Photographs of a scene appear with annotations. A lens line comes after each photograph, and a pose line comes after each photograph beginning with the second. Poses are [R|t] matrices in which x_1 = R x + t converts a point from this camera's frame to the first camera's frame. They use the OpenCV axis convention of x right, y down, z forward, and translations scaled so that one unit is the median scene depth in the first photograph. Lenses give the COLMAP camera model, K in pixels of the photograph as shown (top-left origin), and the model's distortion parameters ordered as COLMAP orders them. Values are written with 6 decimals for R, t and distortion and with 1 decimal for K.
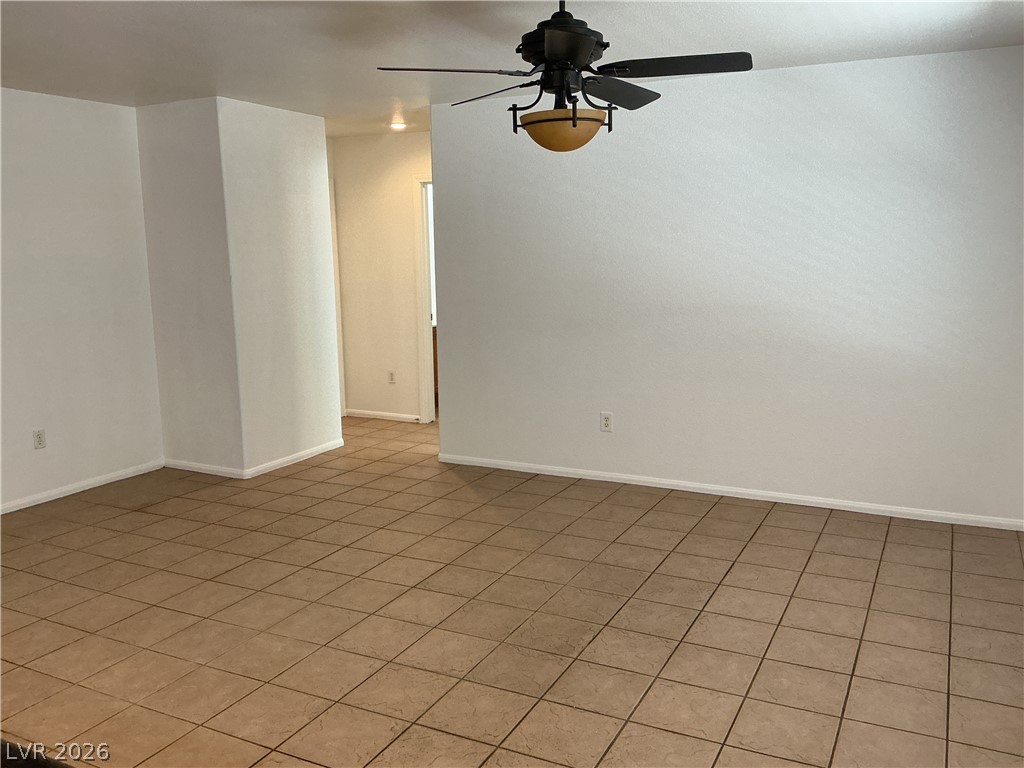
lens RADIAL K [[859.1, 0, 512.0], [0, 859.1, 384.0], [0, 0, 1]] dist [0.074431, -0.006022]
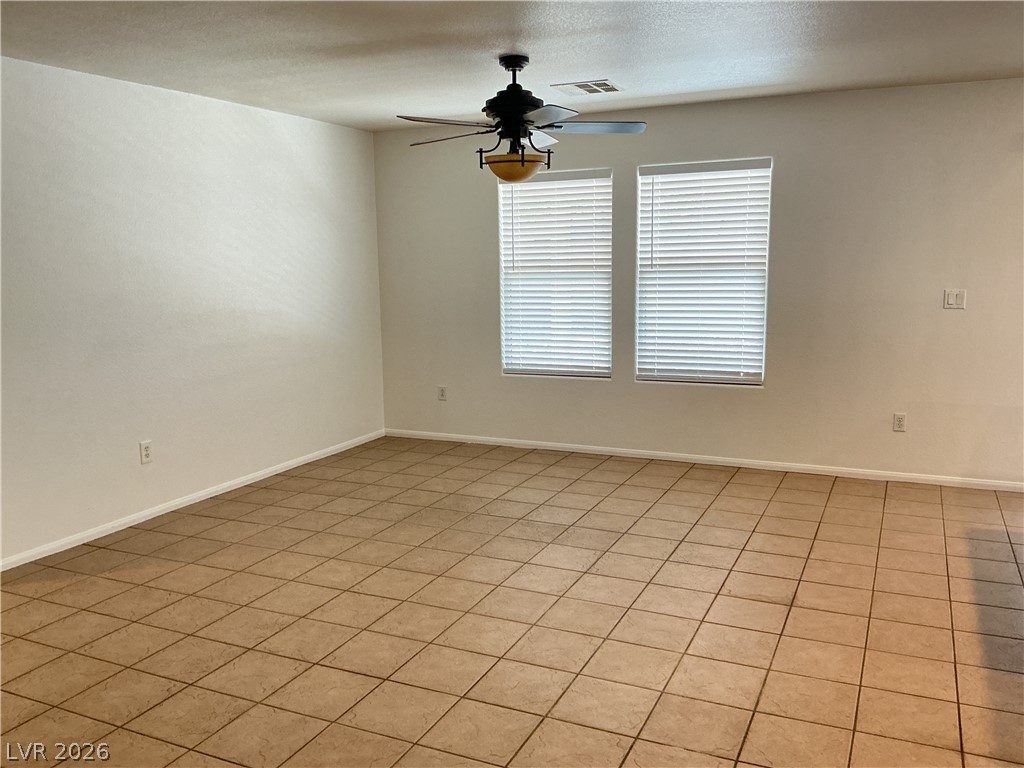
lens RADIAL K [[859.1, 0, 512.0], [0, 859.1, 384.0], [0, 0, 1]] dist [0.074431, -0.006022]
pose [[-0.044477, -0.135563, 0.989770, -1.040429], [0.171811, 0.974950, 0.141254, -0.114882], [-0.984125, 0.176336, -0.020072, 0.828067]]
